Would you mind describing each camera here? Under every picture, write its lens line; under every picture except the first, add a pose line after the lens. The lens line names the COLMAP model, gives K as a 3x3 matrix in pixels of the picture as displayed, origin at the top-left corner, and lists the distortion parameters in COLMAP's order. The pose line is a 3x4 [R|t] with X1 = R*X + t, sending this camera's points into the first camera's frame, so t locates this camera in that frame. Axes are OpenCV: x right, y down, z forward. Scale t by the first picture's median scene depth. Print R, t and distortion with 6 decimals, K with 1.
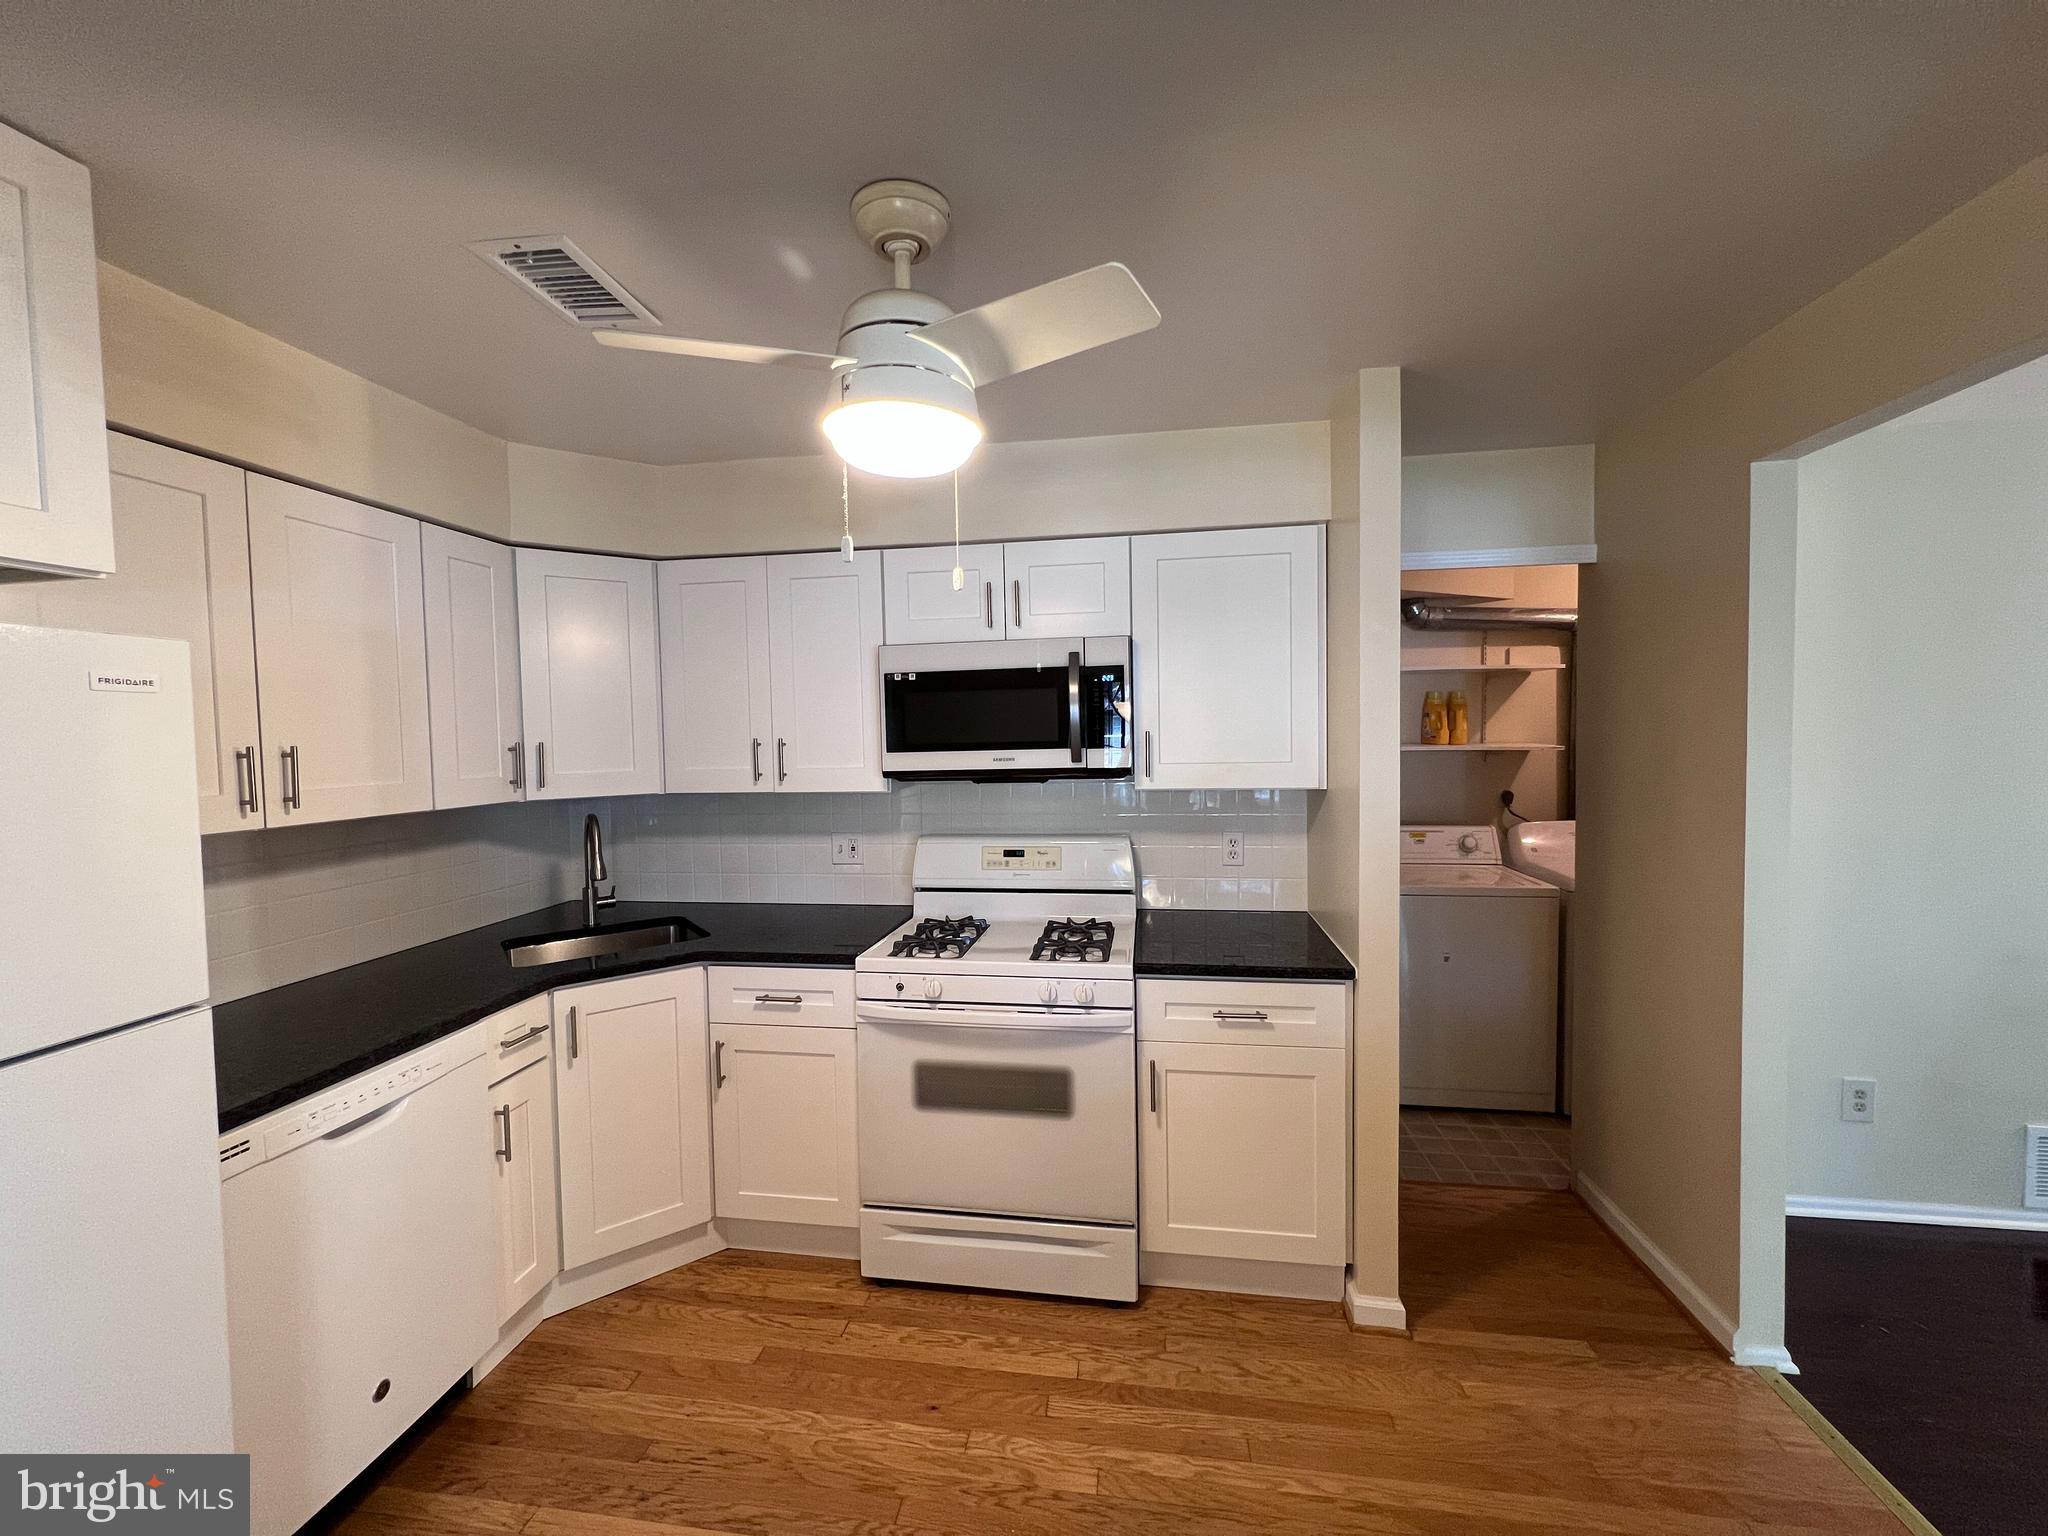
lens RADIAL K [[821.2, 0, 1018.3], [0, 821.2, 768.0], [0, 0, 1]] dist [0.001734, -0.000044]
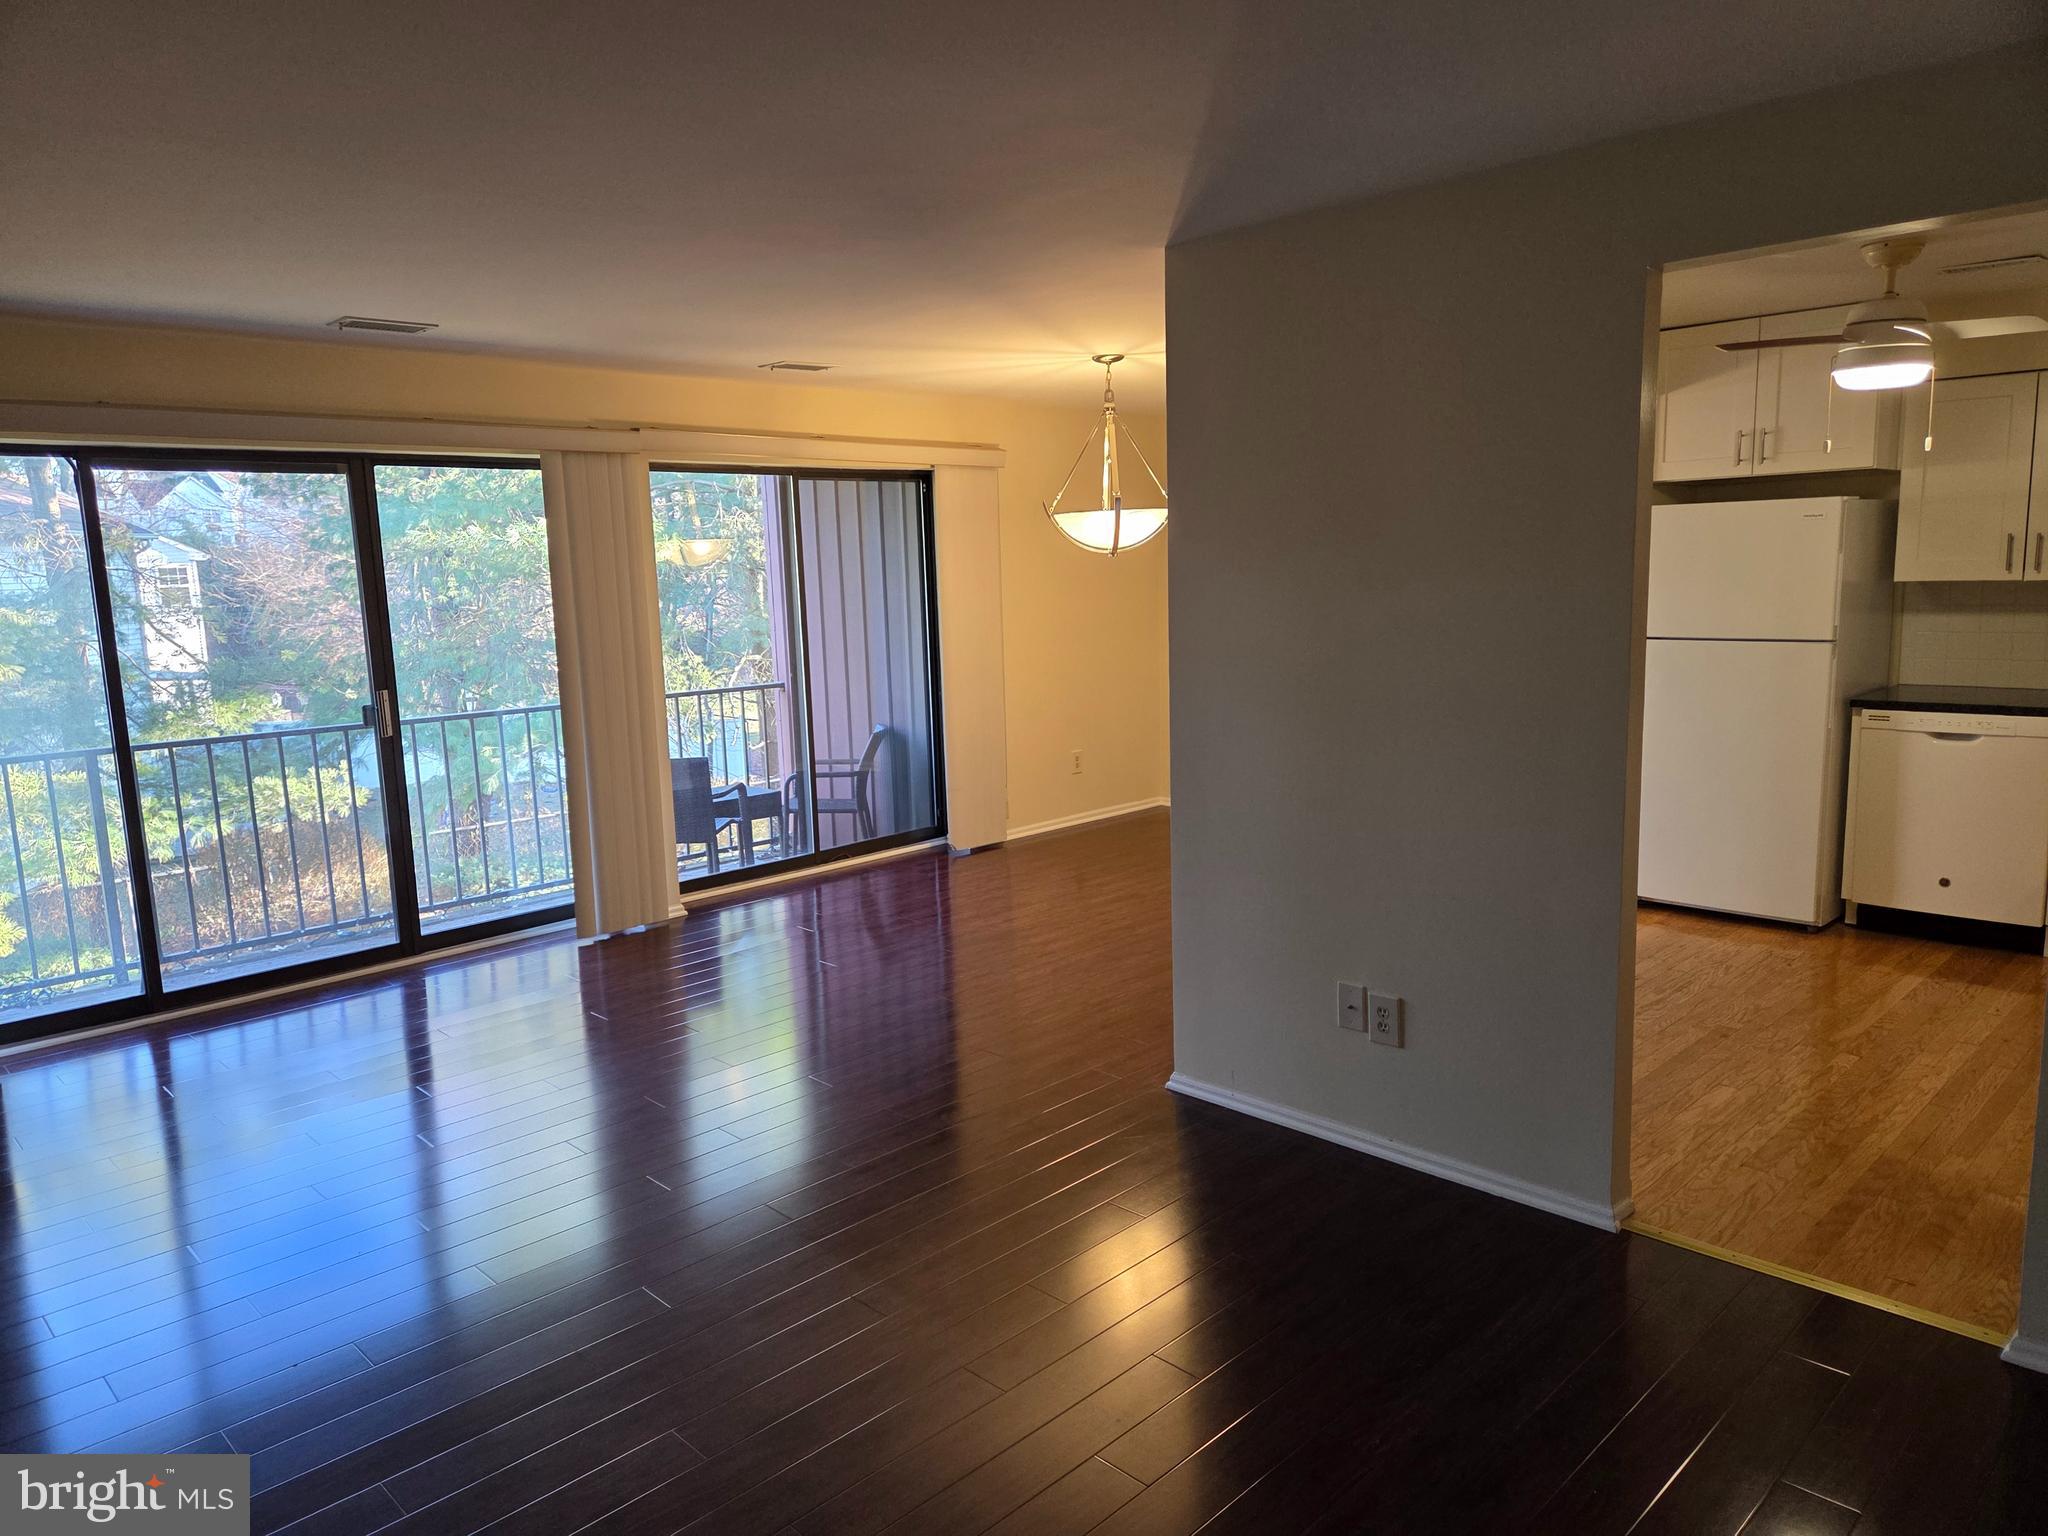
lens RADIAL K [[1366.6, 0, 1023.8], [0, 1366.6, 770.3], [0, 0, 1]] dist [0.070269, -0.066232]
pose [[-0.592410, 0.155321, -0.790523, 2.207162], [0.009140, 0.982472, 0.186186, -0.080307], [0.805585, 0.103073, -0.583446, 0.847429]]
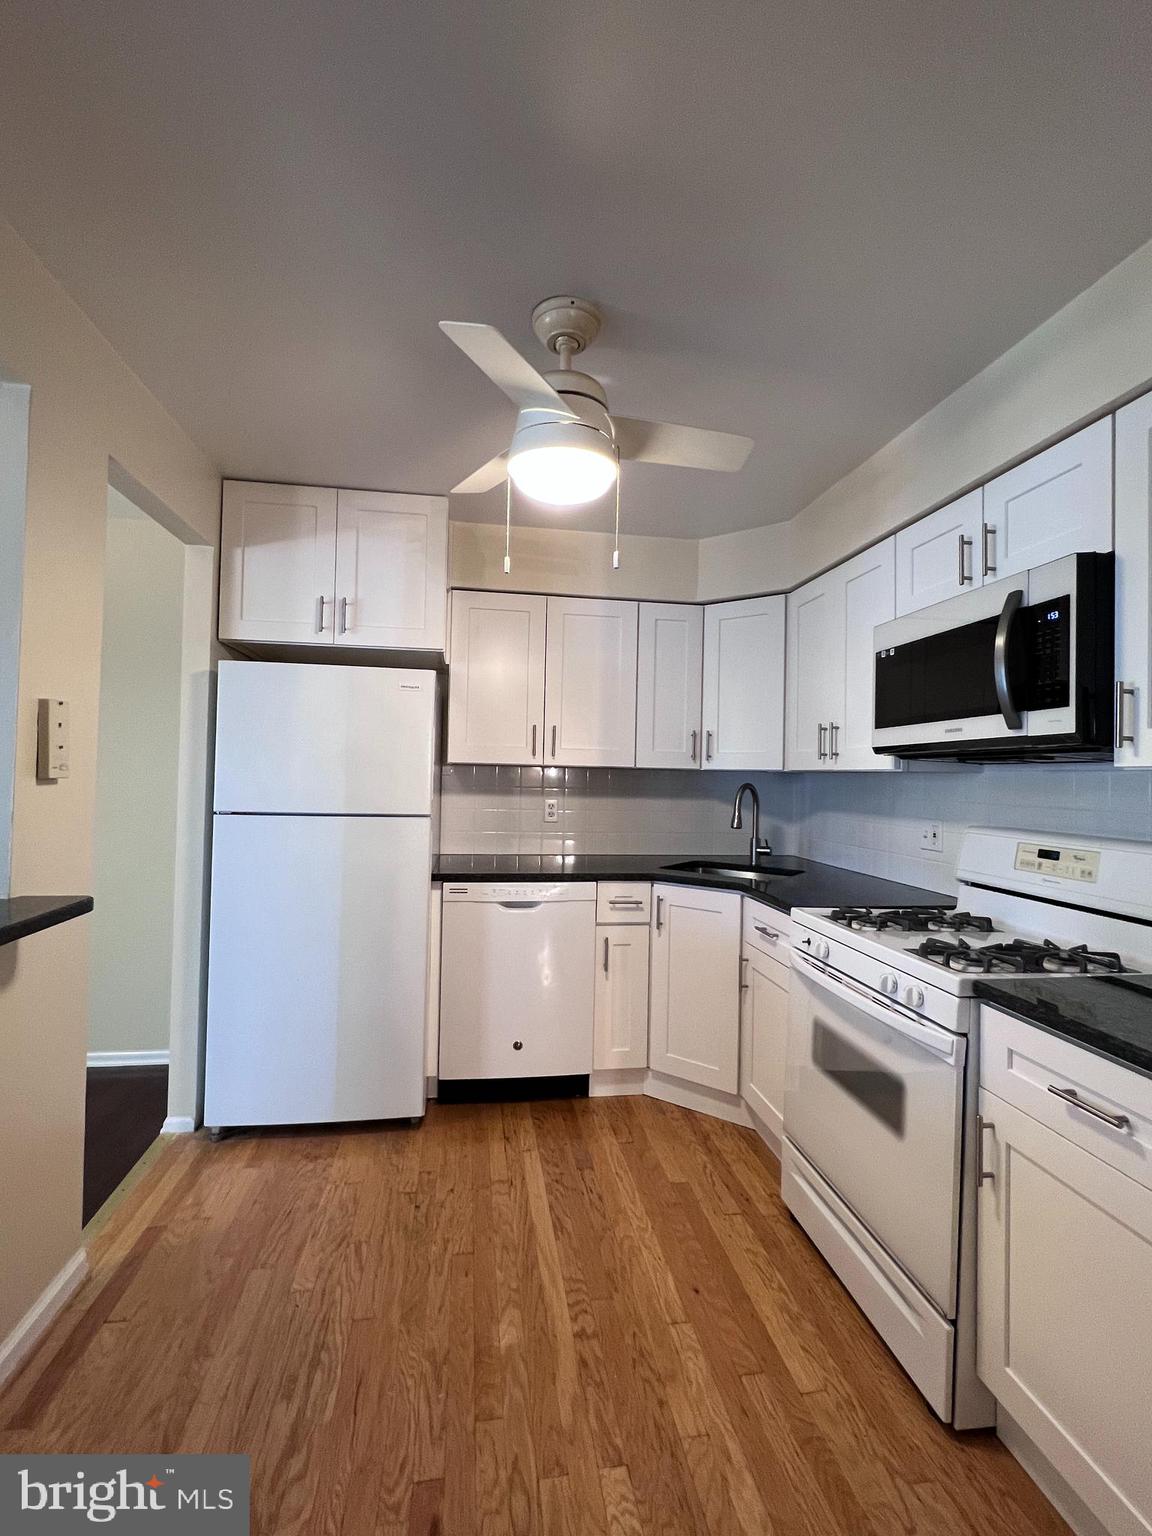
lens RADIAL K [[699.4, 0, 573.4], [0, 699.4, 766.6], [0, 0, 1]] dist [-0.000938, -0.000129]
pose [[0.301949, 0.013475, -0.953229, 0.641570], [-0.068982, 0.997588, -0.007749, 0.069491], [0.950825, 0.068096, 0.302151, 0.430002]]
